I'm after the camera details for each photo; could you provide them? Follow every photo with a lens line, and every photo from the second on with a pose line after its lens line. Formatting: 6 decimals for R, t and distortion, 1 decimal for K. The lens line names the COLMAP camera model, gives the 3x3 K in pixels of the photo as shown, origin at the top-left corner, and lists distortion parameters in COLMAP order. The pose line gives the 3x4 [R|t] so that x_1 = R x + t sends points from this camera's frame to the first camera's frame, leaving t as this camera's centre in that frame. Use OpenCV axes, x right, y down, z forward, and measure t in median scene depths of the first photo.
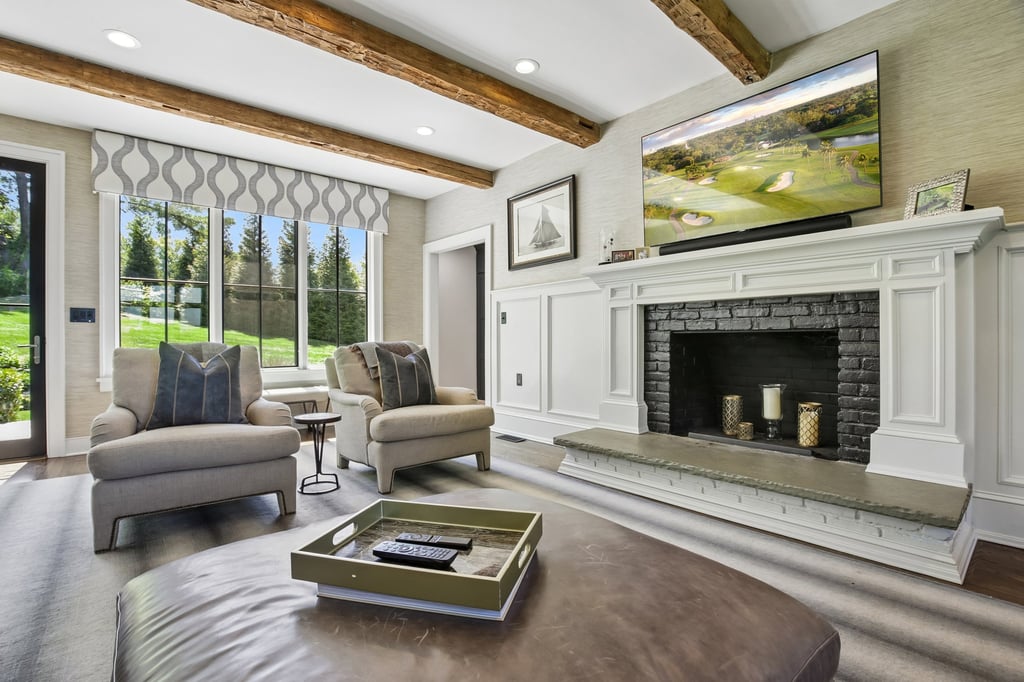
lens RADIAL K [[469.5, 0, 519.9], [0, 469.5, 340.7], [0, 0, 1]] dist [-0.026204, 0.002816]
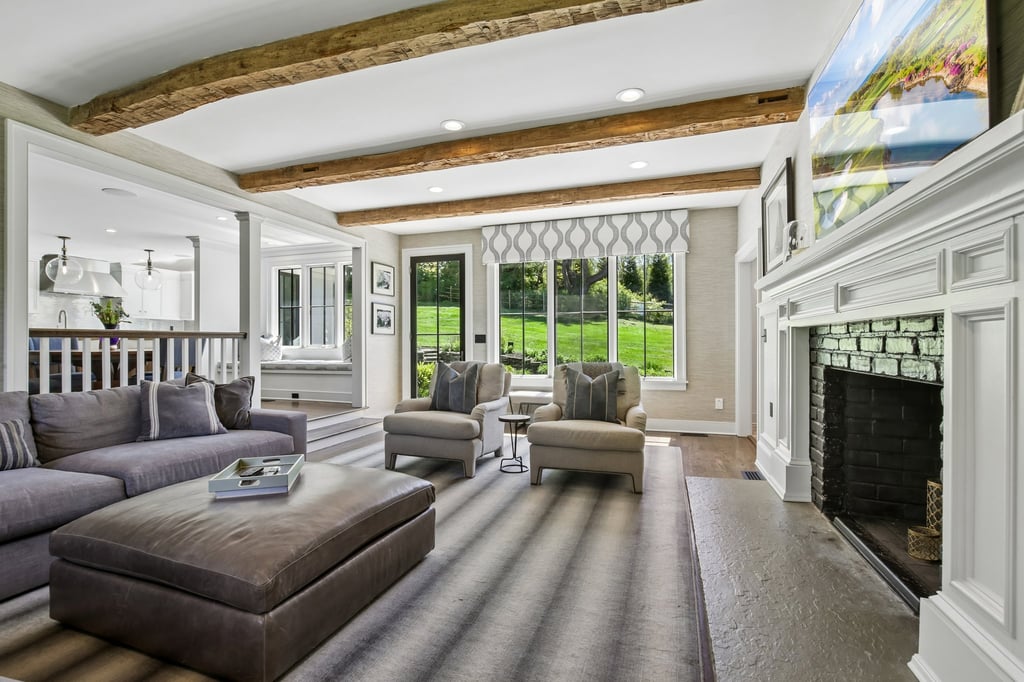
lens RADIAL K [[469.5, 0, 511.6], [0, 469.5, 340.9], [0, 0, 1]] dist [-0.026204, 0.002816]
pose [[0.517605, 0.002504, -0.855616, 0.598055], [-0.002968, 0.999995, 0.001131, -0.051774], [0.855614, 0.001954, 0.517610, 0.218046]]
